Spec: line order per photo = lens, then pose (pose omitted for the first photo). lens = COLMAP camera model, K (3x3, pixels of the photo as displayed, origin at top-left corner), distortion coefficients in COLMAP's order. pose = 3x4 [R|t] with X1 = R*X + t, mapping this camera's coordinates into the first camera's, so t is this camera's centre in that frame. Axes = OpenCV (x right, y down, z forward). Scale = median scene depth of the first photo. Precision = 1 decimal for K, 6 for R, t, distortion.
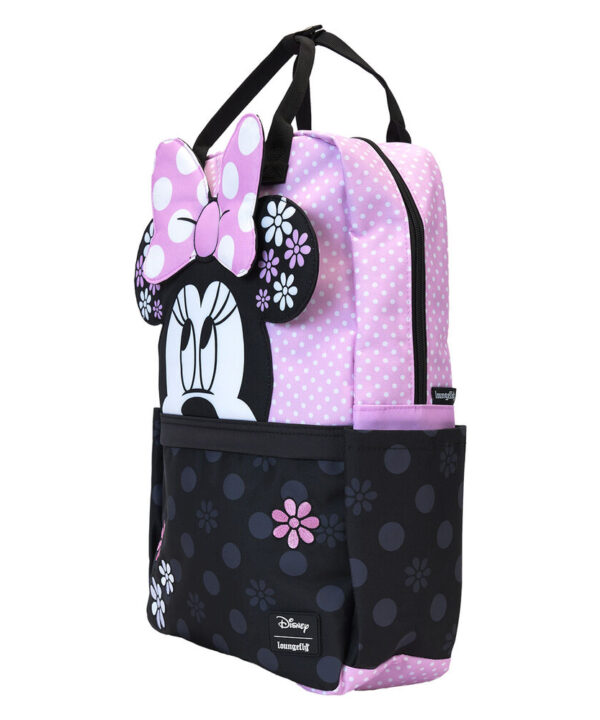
lens RADIAL K [[587.6, 0, 300.0], [0, 587.6, 360.0], [0, 0, 1]] dist [-0.005115, -0.001648]
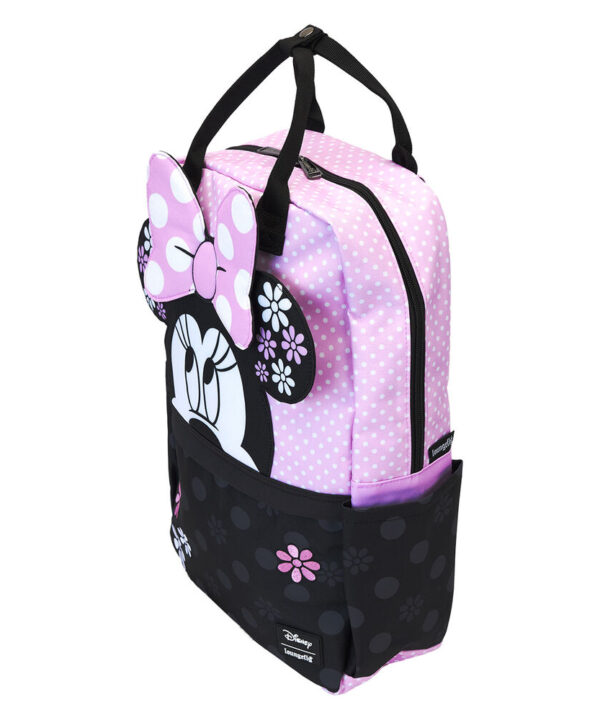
lens RADIAL K [[574.3, 0, 300.0], [0, 574.3, 360.0], [0, 0, 1]] dist [-0.003011, 0.002000]
pose [[0.999749, -0.009203, -0.020408, 0.021849], [0.012939, 0.981446, 0.191303, -0.308293], [0.018269, -0.191519, 0.981319, 0.045066]]
